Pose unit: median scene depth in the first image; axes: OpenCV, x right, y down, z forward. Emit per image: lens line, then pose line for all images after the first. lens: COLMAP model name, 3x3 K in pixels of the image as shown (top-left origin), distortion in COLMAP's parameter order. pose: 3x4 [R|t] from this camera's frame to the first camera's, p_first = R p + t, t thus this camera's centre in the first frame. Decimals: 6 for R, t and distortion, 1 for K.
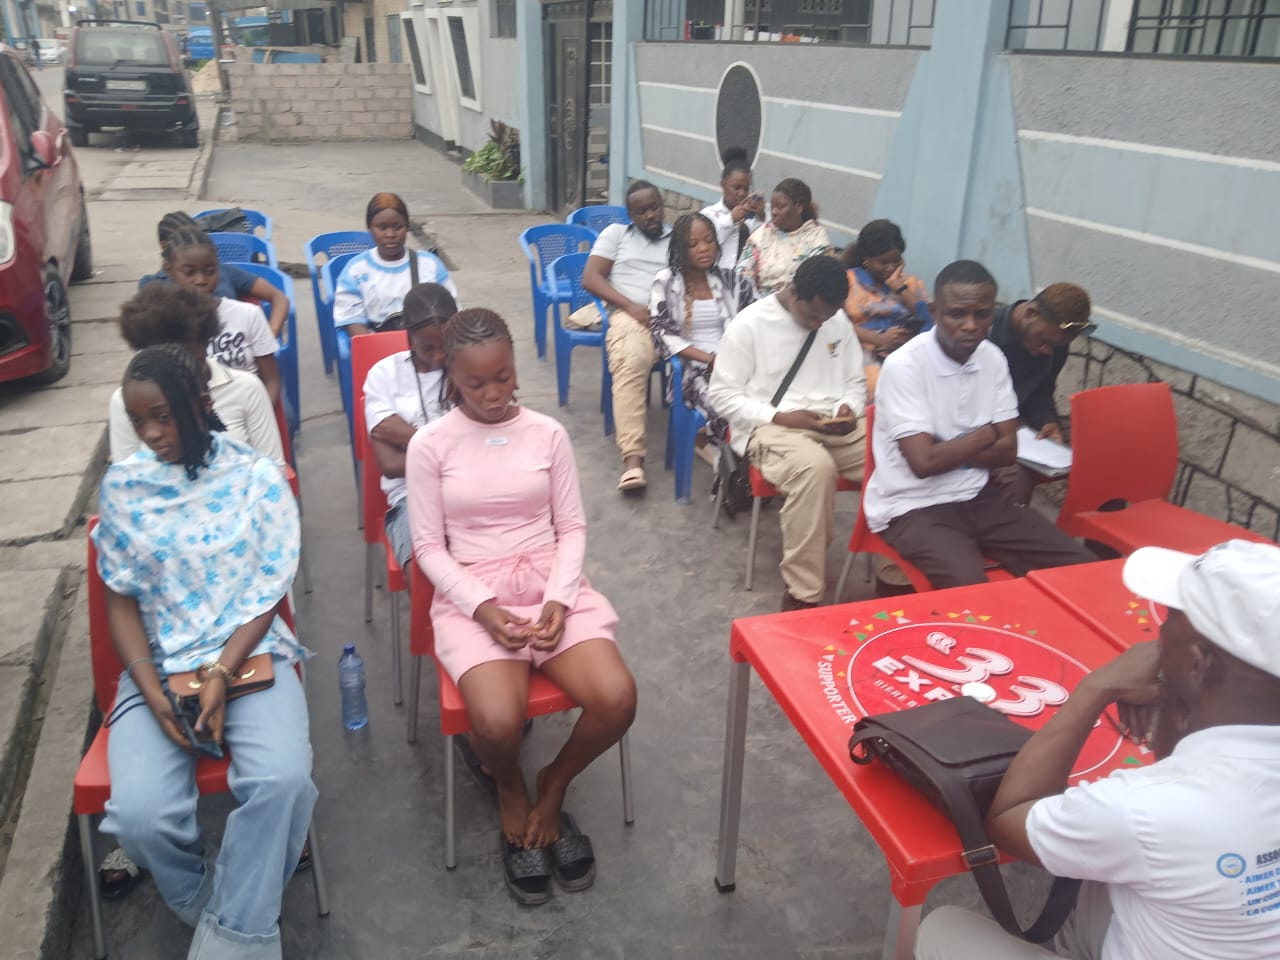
lens RADIAL K [[1022.2, 0, 647.7], [0, 1022.2, 480.4], [0, 0, 1]] dist [-0.027105, -0.009755]
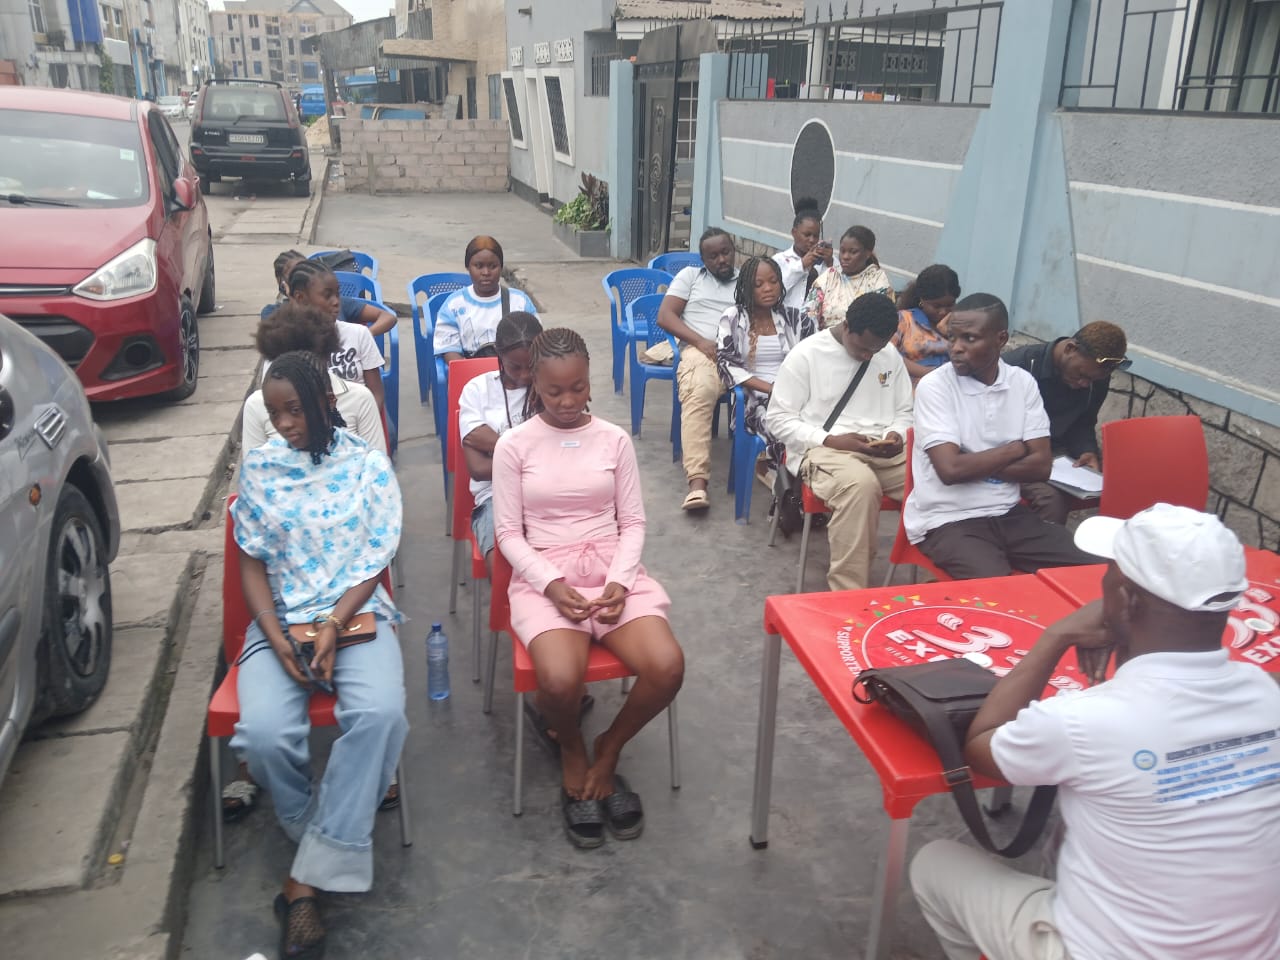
lens RADIAL K [[1013.7, 0, 640.0], [0, 1013.7, 480.0], [0, 0, 1]] dist [0.004275, -0.061875]
pose [[0.995868, 0.029239, -0.085981, 0.015144], [-0.033323, 0.998364, -0.046458, 0.027633], [0.084482, 0.049131, 0.995213, -0.068688]]
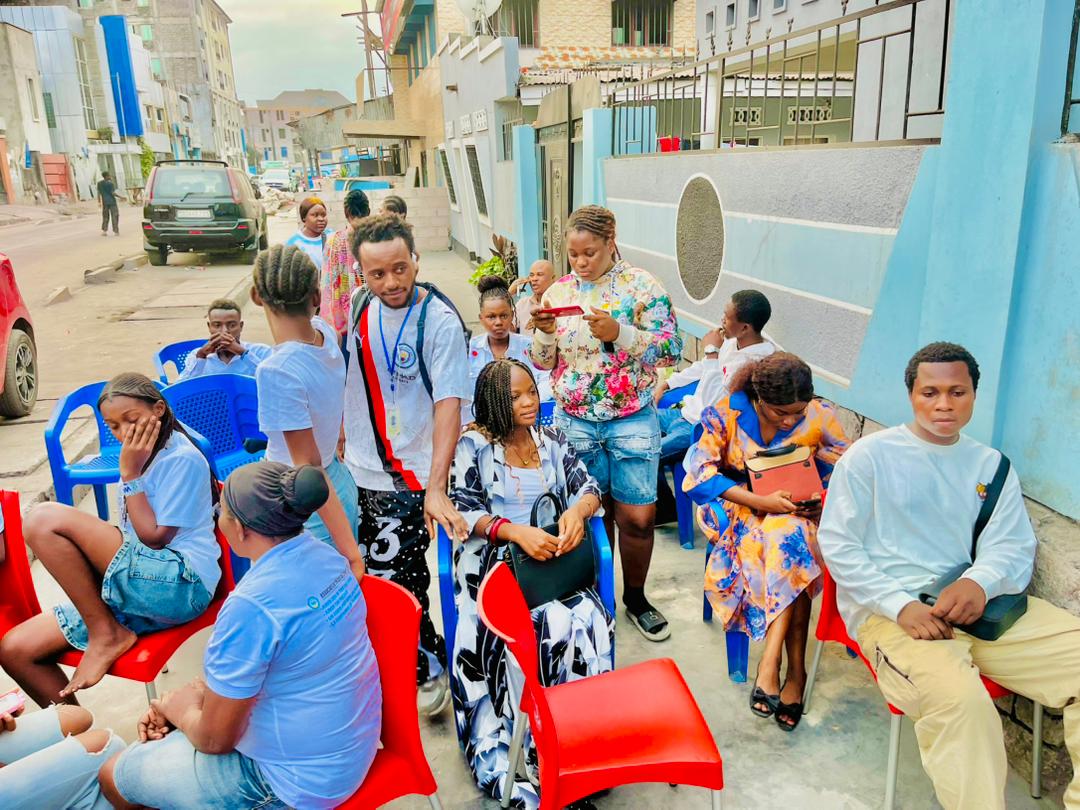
lens RADIAL K [[856.6, 0, 537.2], [0, 856.6, 407.7], [0, 0, 1]] dist [0.006730, -0.003394]
pose [[0.987654, -0.005746, -0.156548, 0.095676], [-0.014421, 0.991748, -0.127386, -0.163769], [0.155988, 0.128071, 0.979421, 0.398169]]
